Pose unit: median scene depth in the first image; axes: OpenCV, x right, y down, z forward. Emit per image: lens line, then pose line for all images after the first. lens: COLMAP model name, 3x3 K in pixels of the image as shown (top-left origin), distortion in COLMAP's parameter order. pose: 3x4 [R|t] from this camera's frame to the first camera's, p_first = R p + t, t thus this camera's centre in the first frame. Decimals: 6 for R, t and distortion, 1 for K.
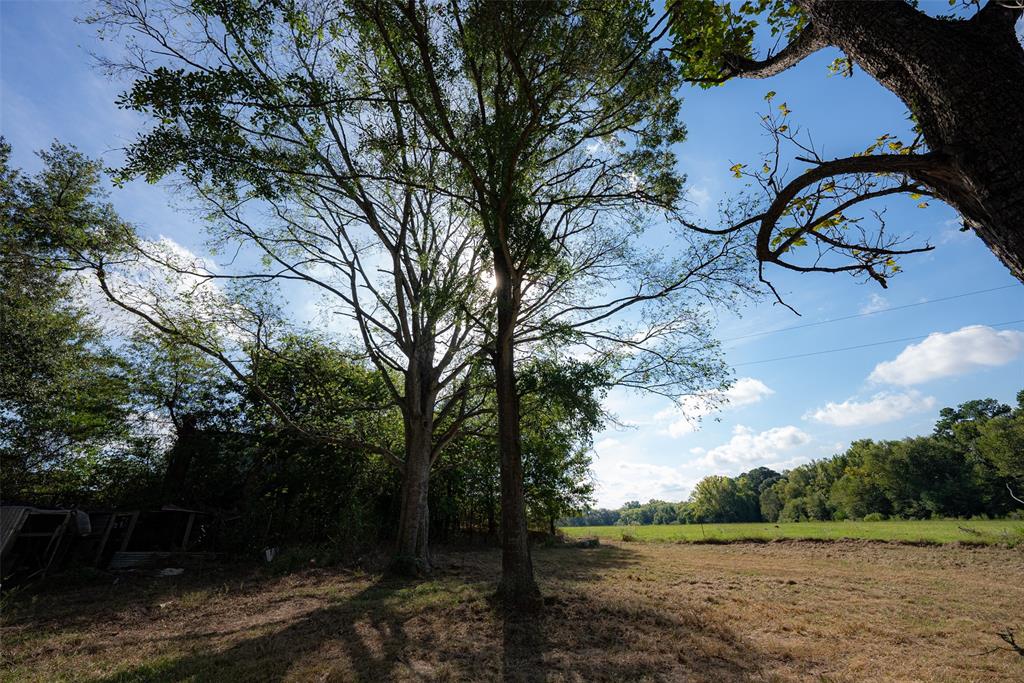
lens RADIAL K [[353.1, 0, 508.4], [0, 353.1, 340.2], [0, 0, 1]] dist [-0.001212, 0.000438]
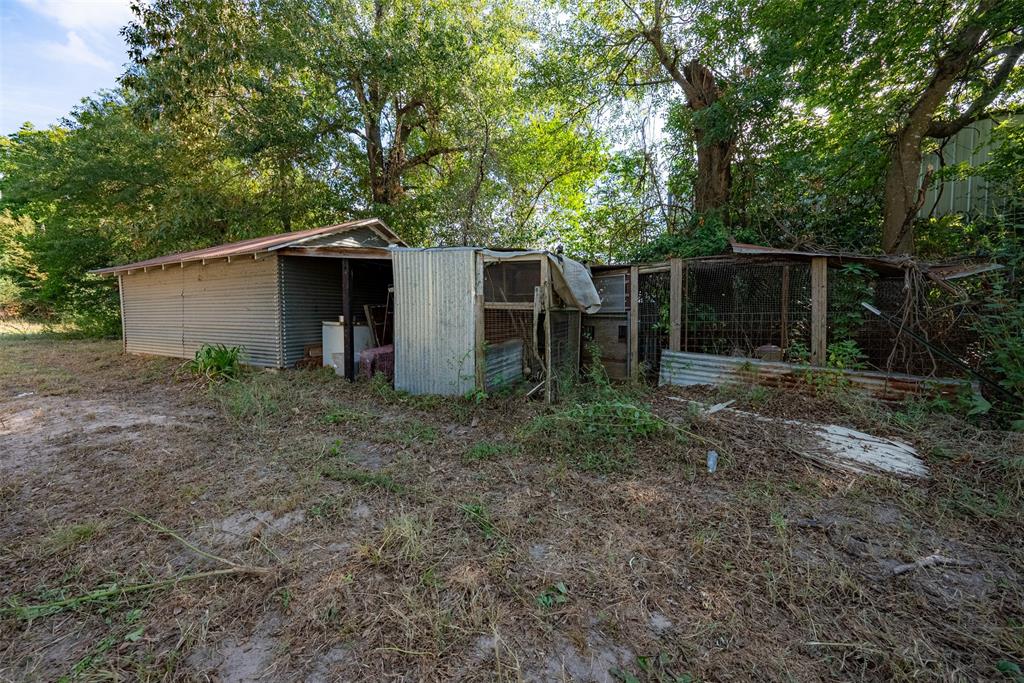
lens RADIAL K [[353.1, 0, 506.8], [0, 353.1, 335.3], [0, 0, 1]] dist [-0.001212, 0.000438]
pose [[0.427678, 0.088139, -0.899624, -0.655344], [0.401550, 0.873121, 0.276438, 0.316859], [0.809845, -0.479470, 0.338023, 0.575408]]
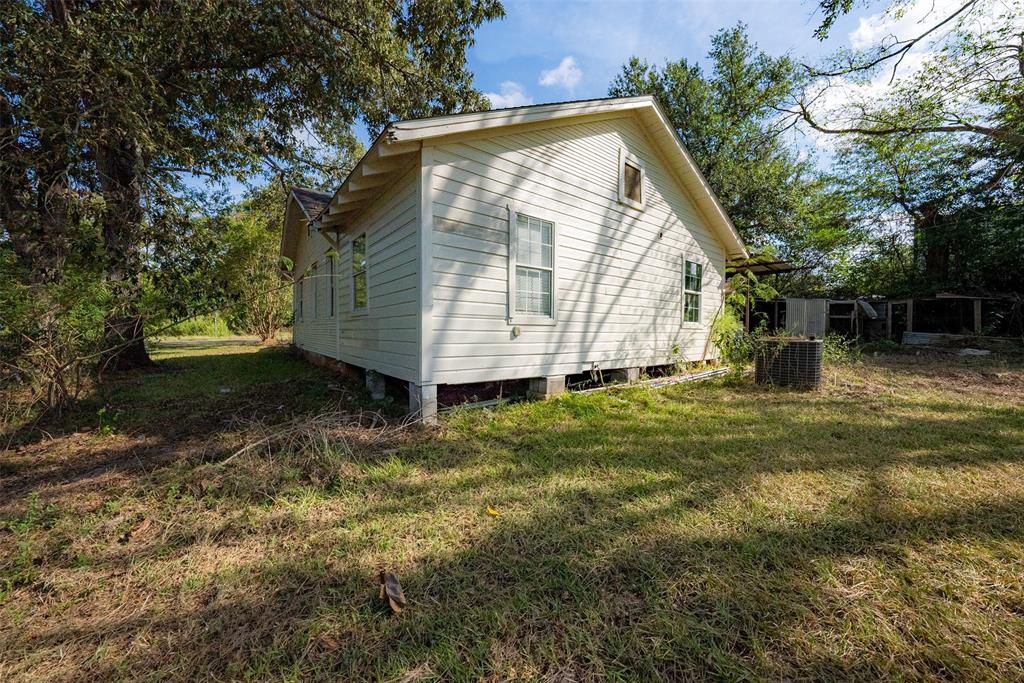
lens RADIAL K [[353.1, 0, 511.6], [0, 353.1, 337.4], [0, 0, 1]] dist [-0.001212, 0.000438]
pose [[0.002062, 0.064749, -0.997899, 0.025494], [0.461993, 0.884960, 0.058375, -0.032729], [0.886881, -0.461143, -0.028088, -0.087229]]
